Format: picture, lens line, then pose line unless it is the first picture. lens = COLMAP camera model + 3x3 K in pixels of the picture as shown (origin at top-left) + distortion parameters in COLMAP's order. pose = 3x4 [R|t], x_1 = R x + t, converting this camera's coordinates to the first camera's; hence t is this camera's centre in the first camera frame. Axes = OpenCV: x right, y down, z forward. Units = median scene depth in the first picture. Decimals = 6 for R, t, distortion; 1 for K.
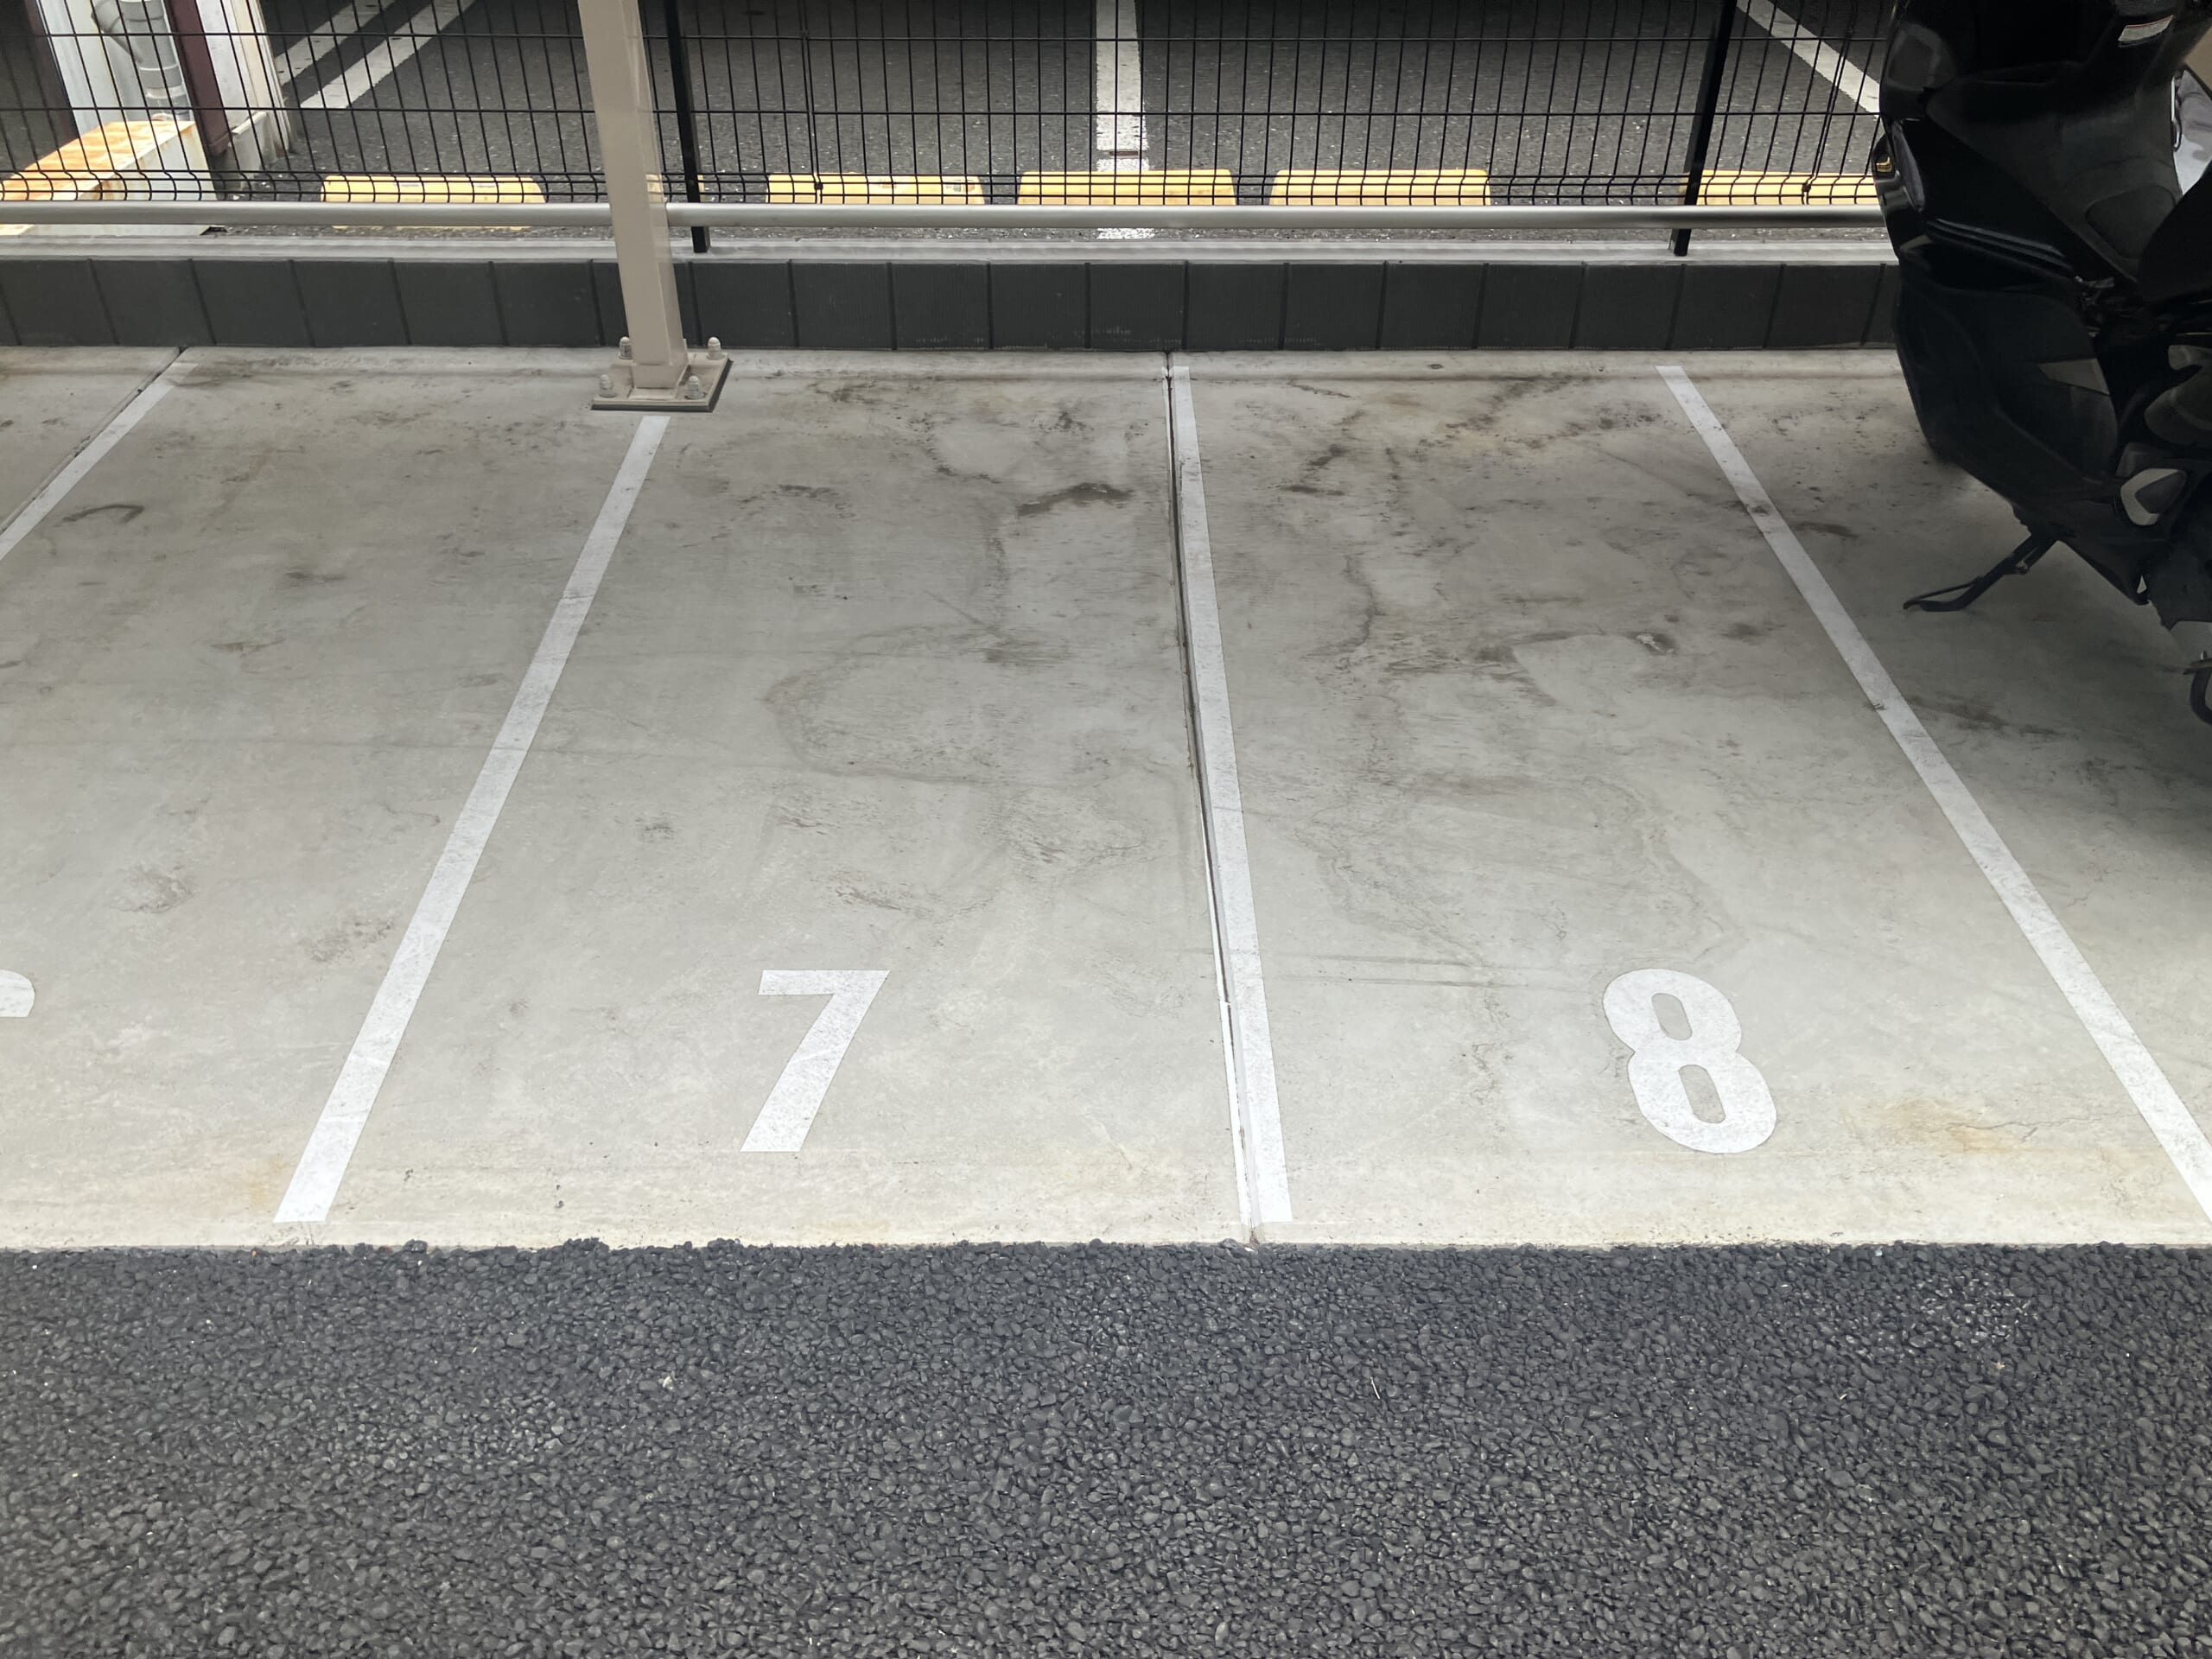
lens RADIAL K [[1803.1, 0, 1106.0], [0, 1803.1, 829.5], [0, 0, 1]] dist [0.001411, -0.007229]
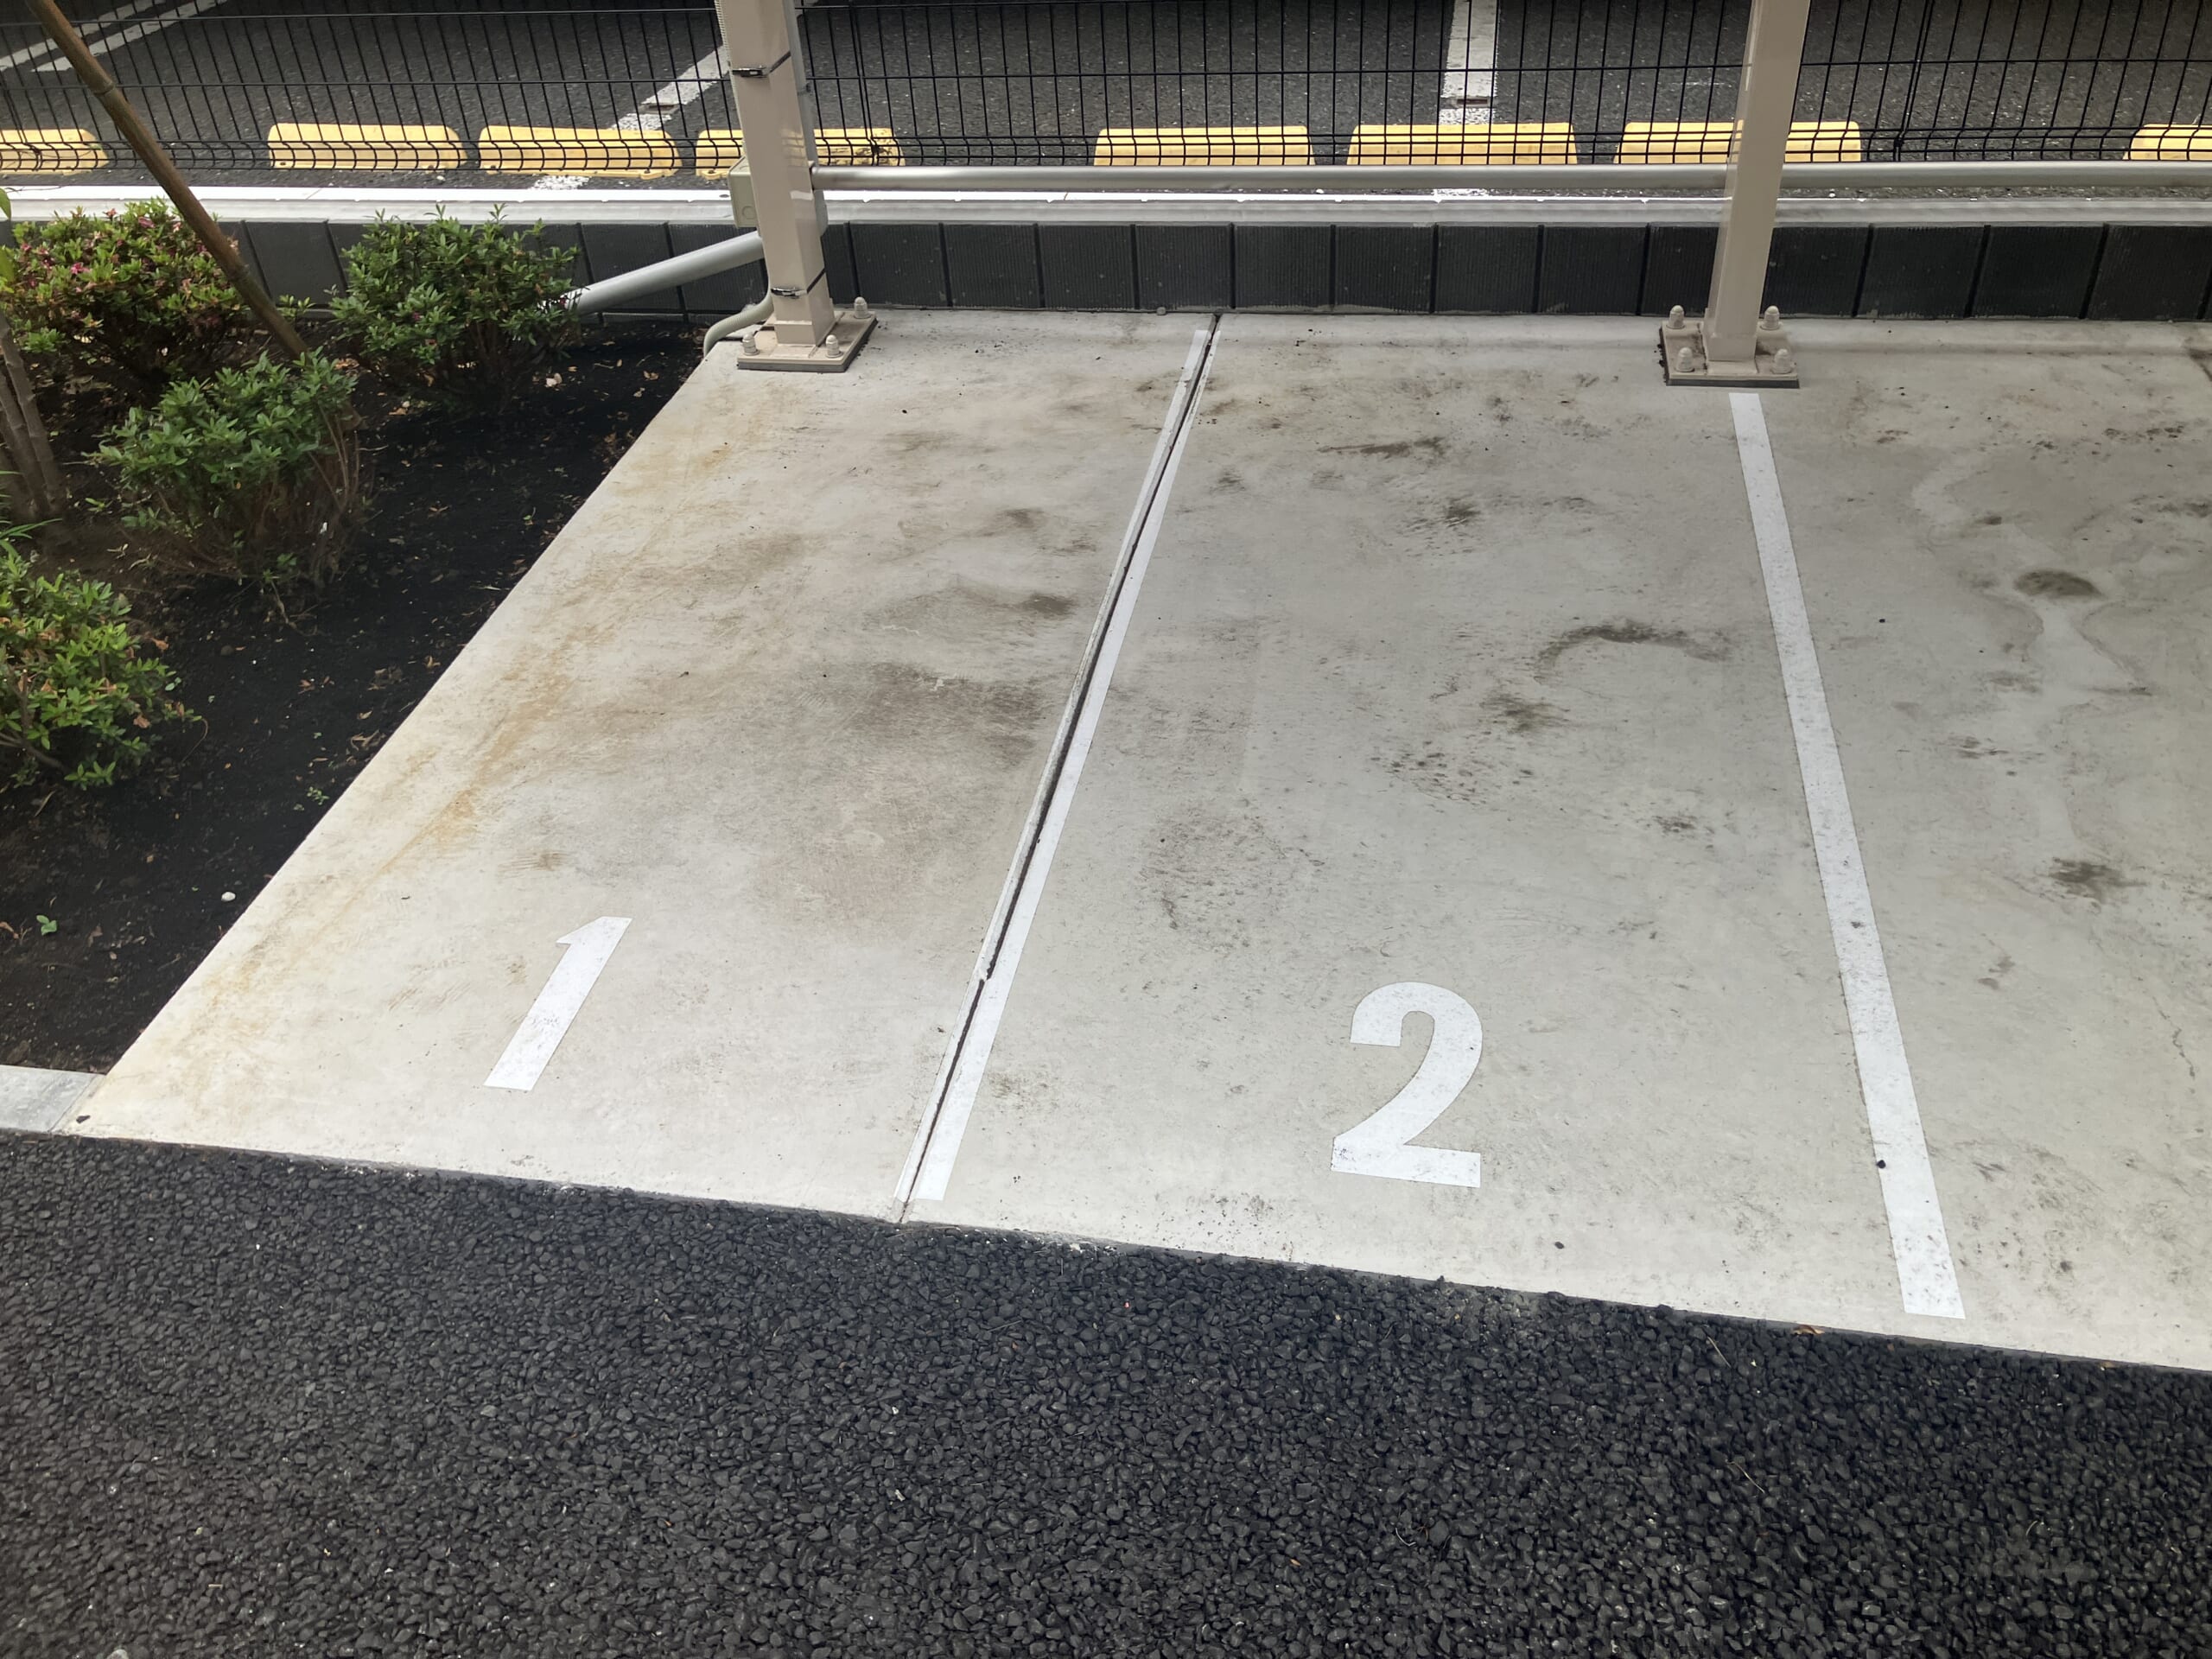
lens RADIAL K [[1858.7, 0, 1059.3], [0, 1858.7, 783.7], [0, 0, 1]] dist [0.013319, -0.008090]
pose [[0.975509, 0.061916, -0.211063, -0.792112], [-0.064824, 0.997873, -0.006878, -0.001014], [0.210188, 0.020391, 0.977448, -0.001559]]
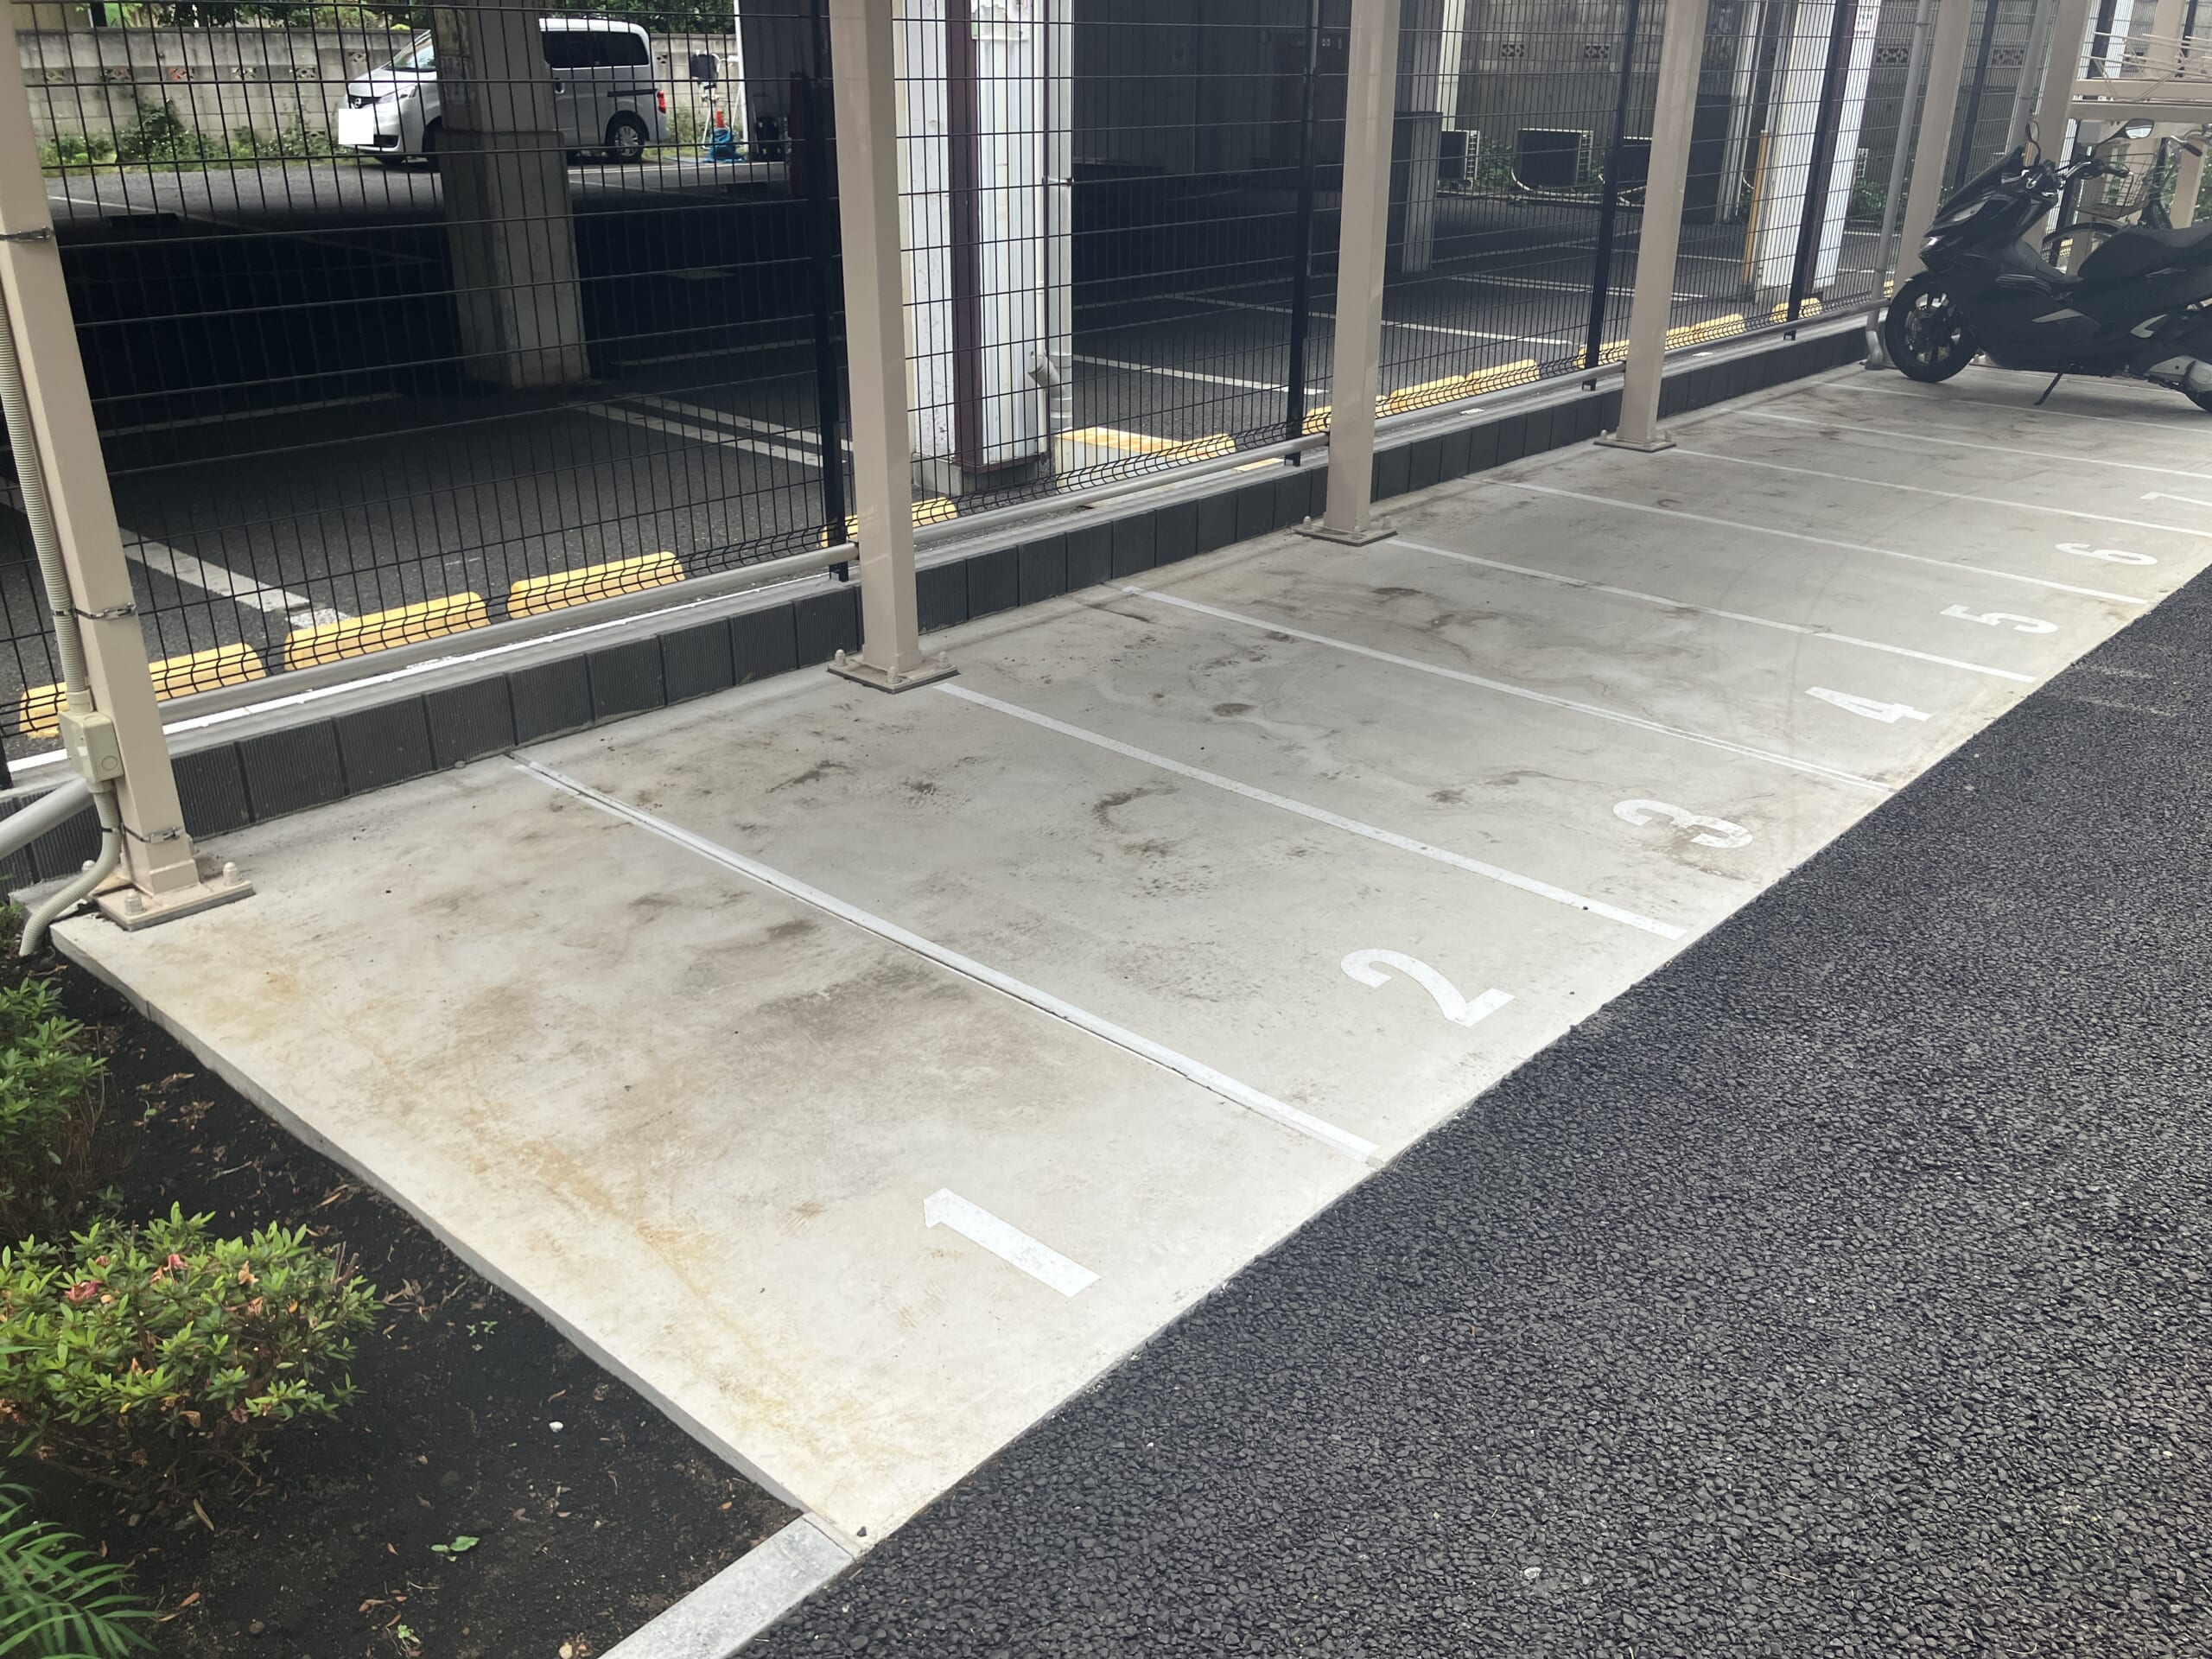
lens RADIAL K [[1876.2, 0, 1121.3], [0, 1876.2, 827.3], [0, 0, 1]] dist [0.022877, -0.024220]
pose [[0.666726, -0.285973, 0.688256, -1.011291], [0.445264, 0.893378, -0.060134, -0.000459], [-0.597676, 0.346548, 0.722972, -0.005498]]
